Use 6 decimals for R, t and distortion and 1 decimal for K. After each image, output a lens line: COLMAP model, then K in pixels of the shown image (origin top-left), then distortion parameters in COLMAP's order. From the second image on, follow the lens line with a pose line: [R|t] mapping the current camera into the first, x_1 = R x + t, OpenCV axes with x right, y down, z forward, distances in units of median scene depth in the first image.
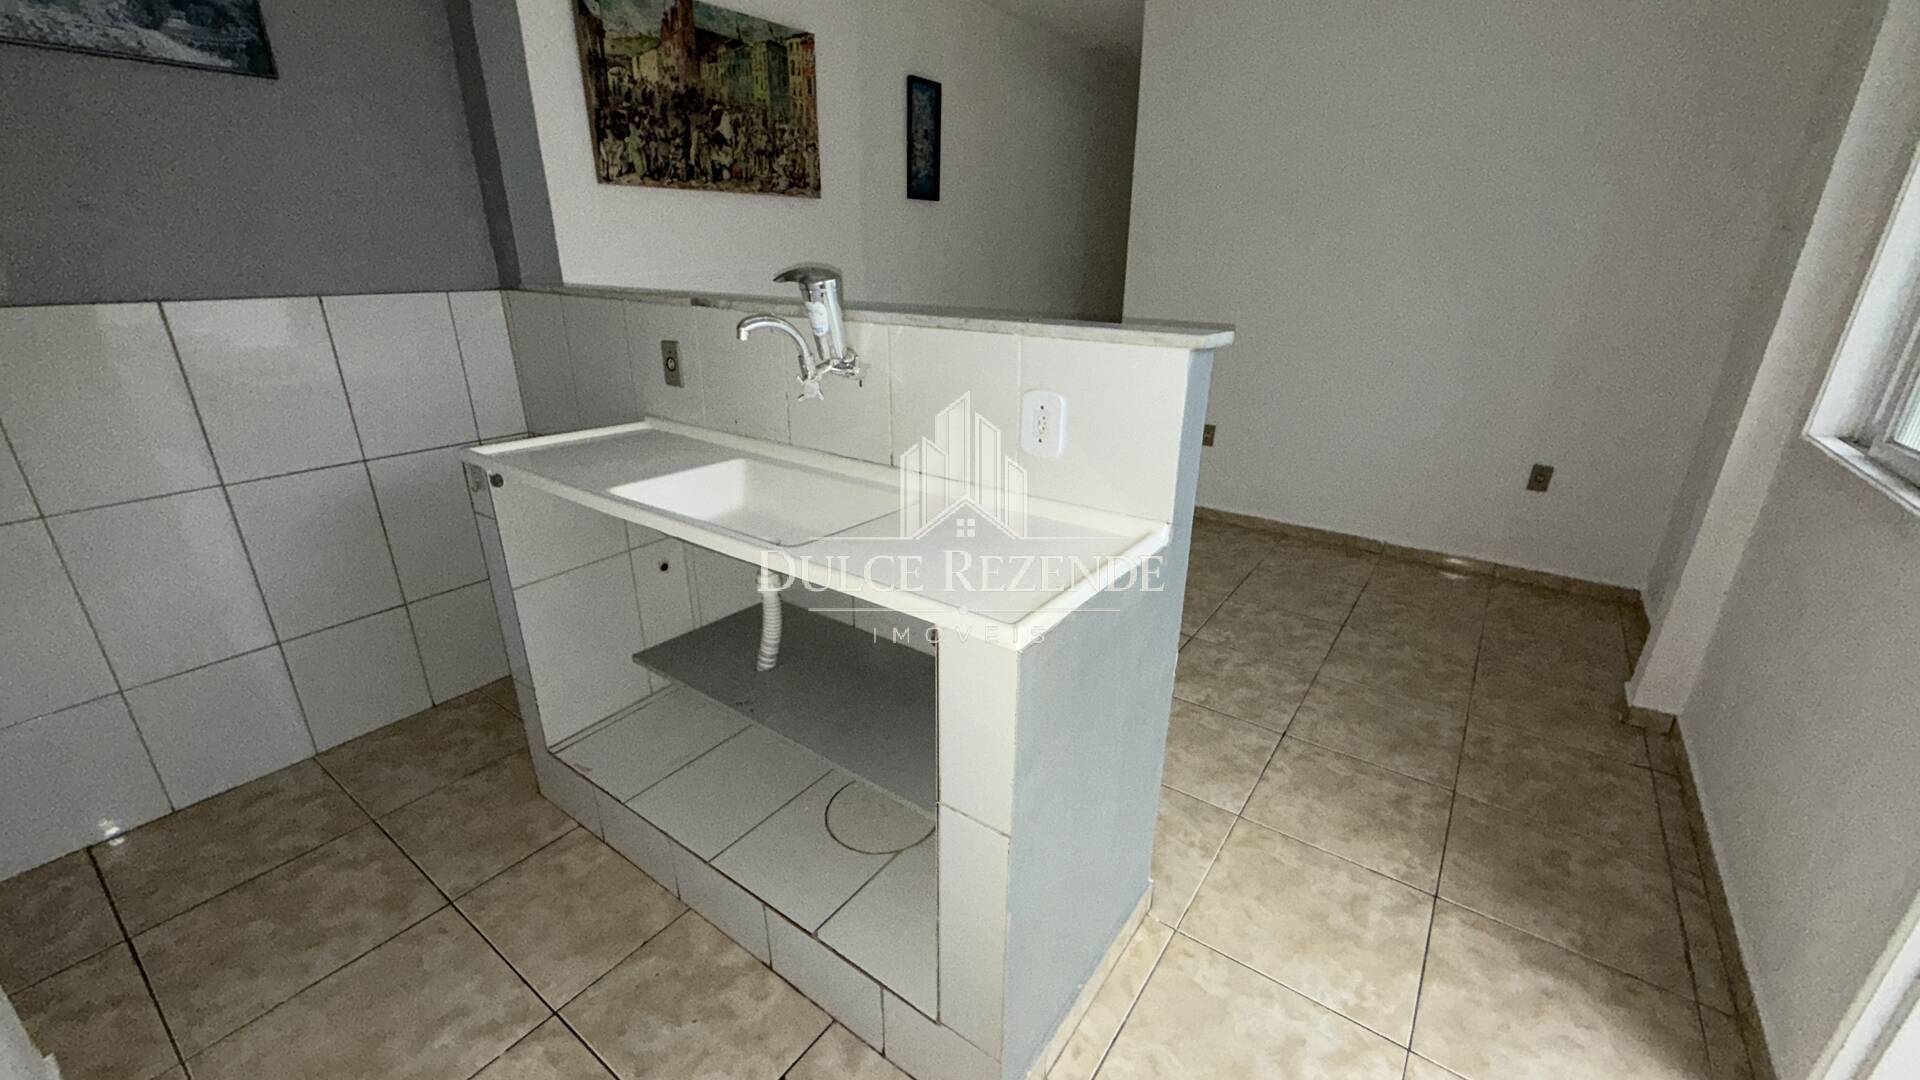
lens RADIAL K [[762.1, 0, 953.9], [0, 762.1, 536.8], [0, 0, 1]] dist [0.000221, -0.000207]
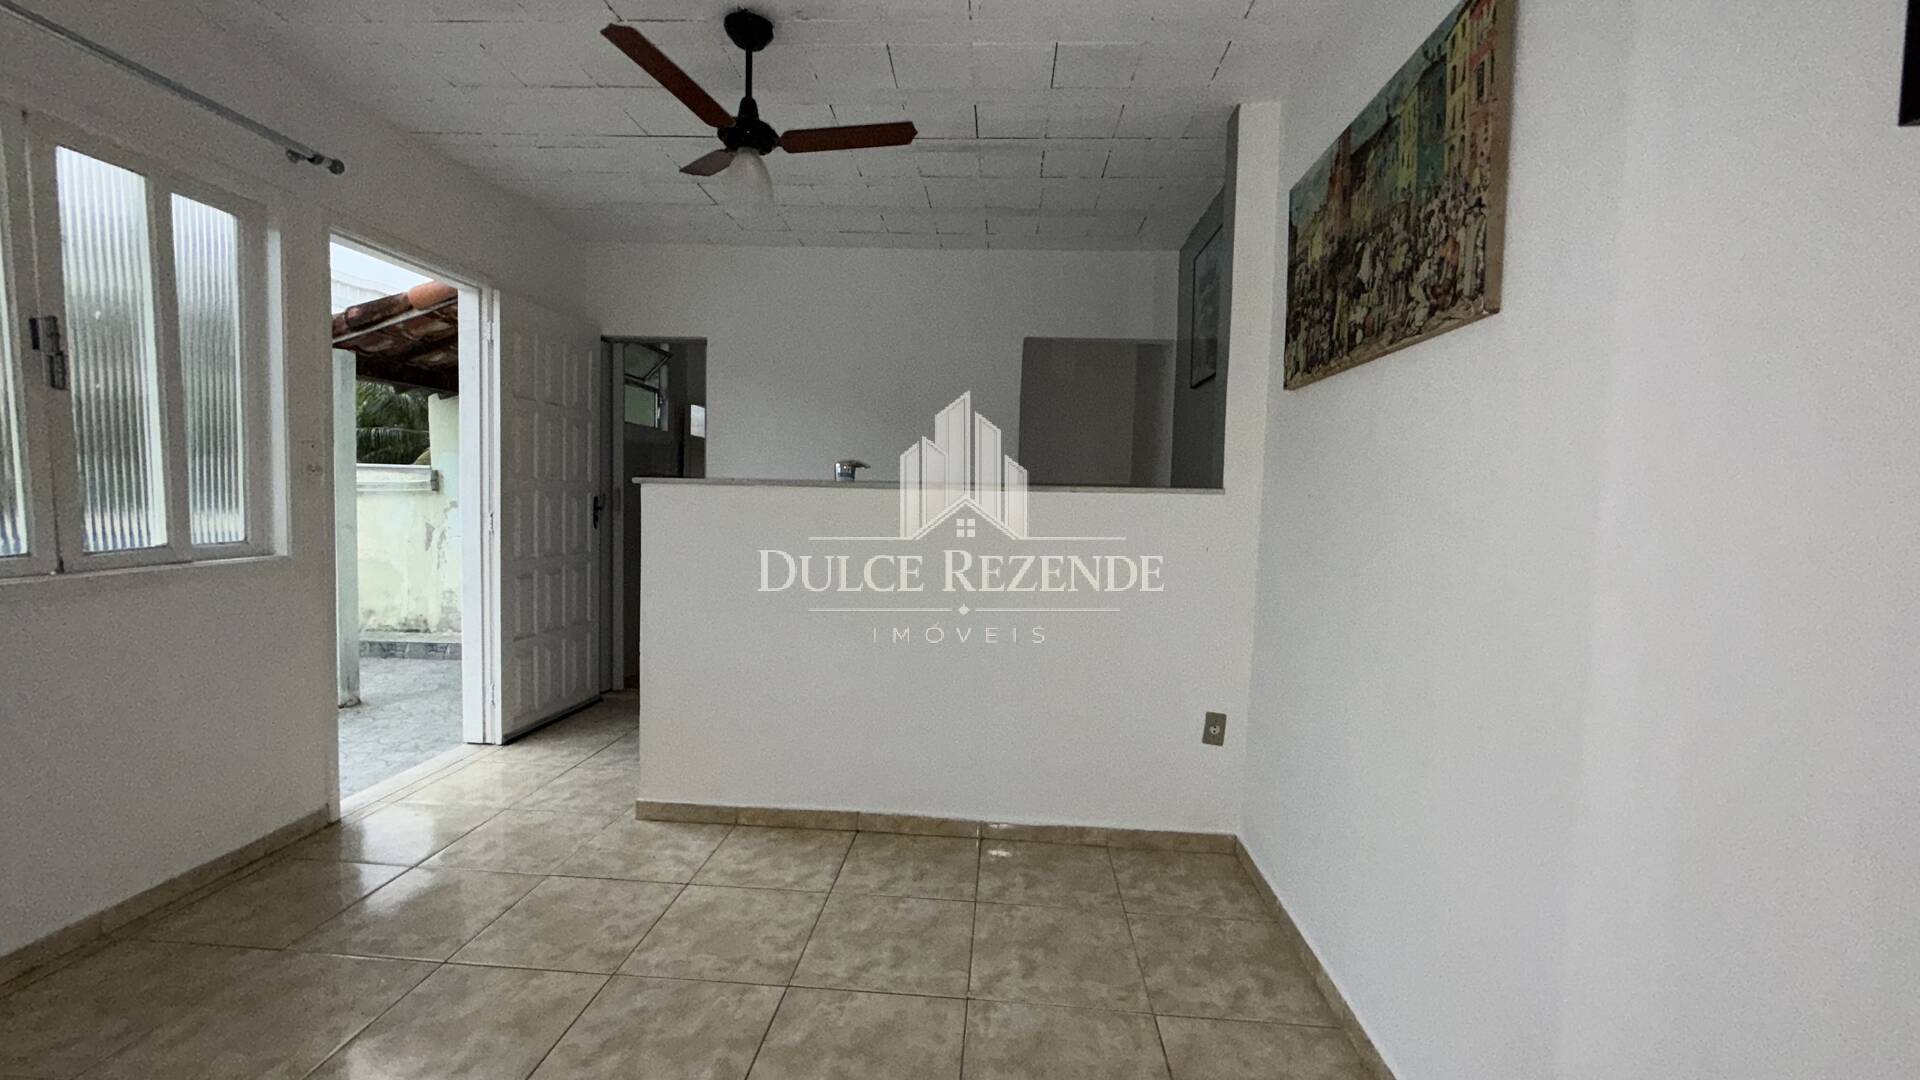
lens RADIAL K [[762.1, 0, 954.5], [0, 762.1, 533.8], [0, 0, 1]] dist [0.000221, -0.000207]
pose [[-0.846766, -0.001428, -0.531964, 0.318267], [-0.218748, 0.912474, 0.345747, -0.457789], [0.484909, 0.409133, -0.772964, 1.357259]]
